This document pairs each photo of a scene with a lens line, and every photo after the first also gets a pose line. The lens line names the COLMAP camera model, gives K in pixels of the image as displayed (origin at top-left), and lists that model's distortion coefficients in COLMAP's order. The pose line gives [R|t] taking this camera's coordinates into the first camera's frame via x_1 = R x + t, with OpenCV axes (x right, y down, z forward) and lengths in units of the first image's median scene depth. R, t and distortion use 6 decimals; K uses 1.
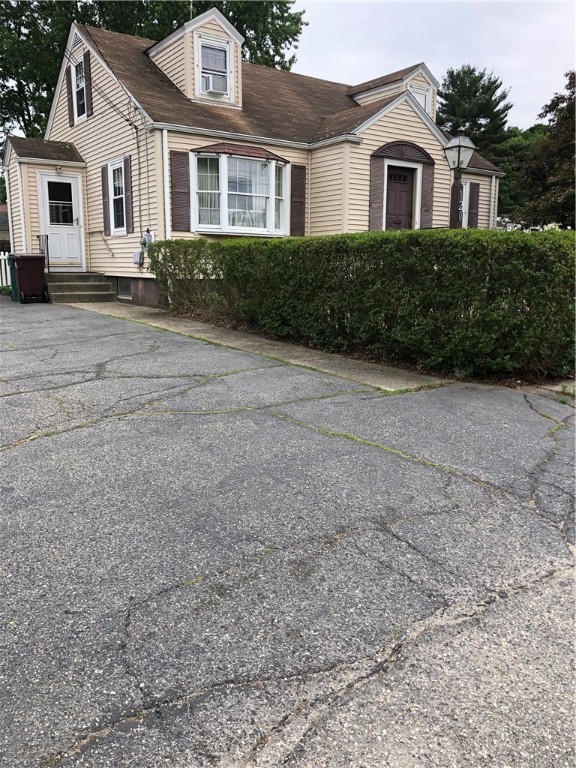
lens RADIAL K [[635.1, 0, 288.0], [0, 635.1, 384.0], [0, 0, 1]] dist [0.015145, 0.000241]
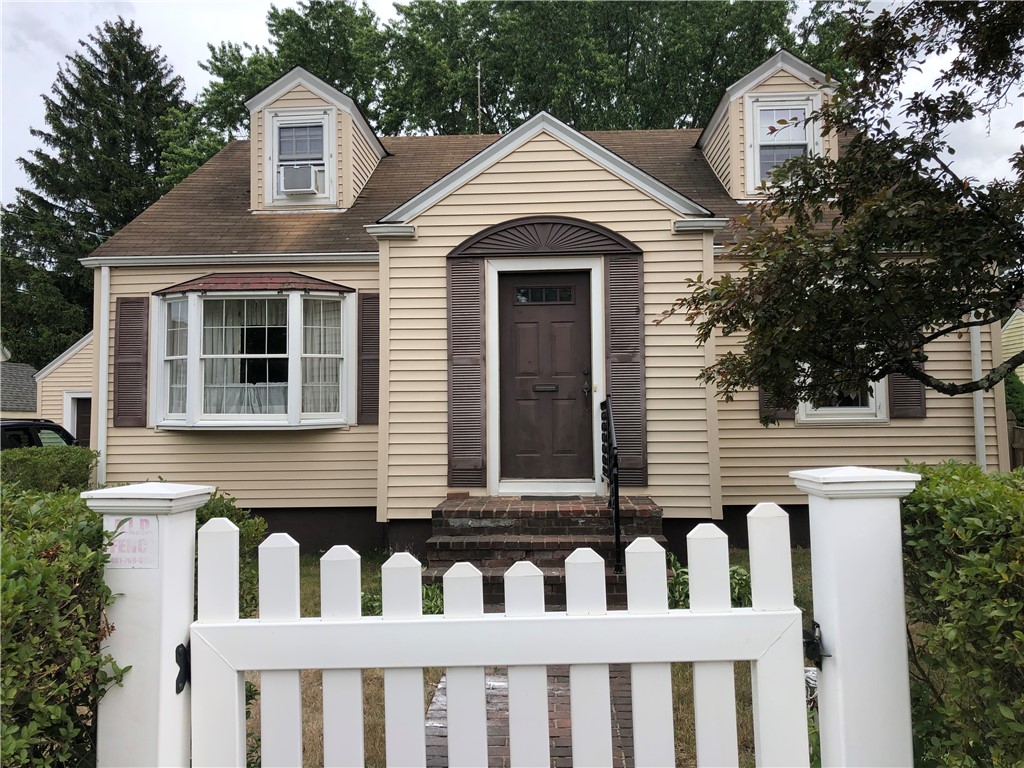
lens RADIAL K [[846.7, 0, 512.0], [0, 846.7, 384.0], [0, 0, 1]] dist [0.015145, 0.000241]
pose [[0.784585, -0.044595, -0.618416, 0.536619], [-0.098375, 0.975822, -0.195177, -0.147247], [0.612168, 0.213970, 0.761228, 0.559705]]
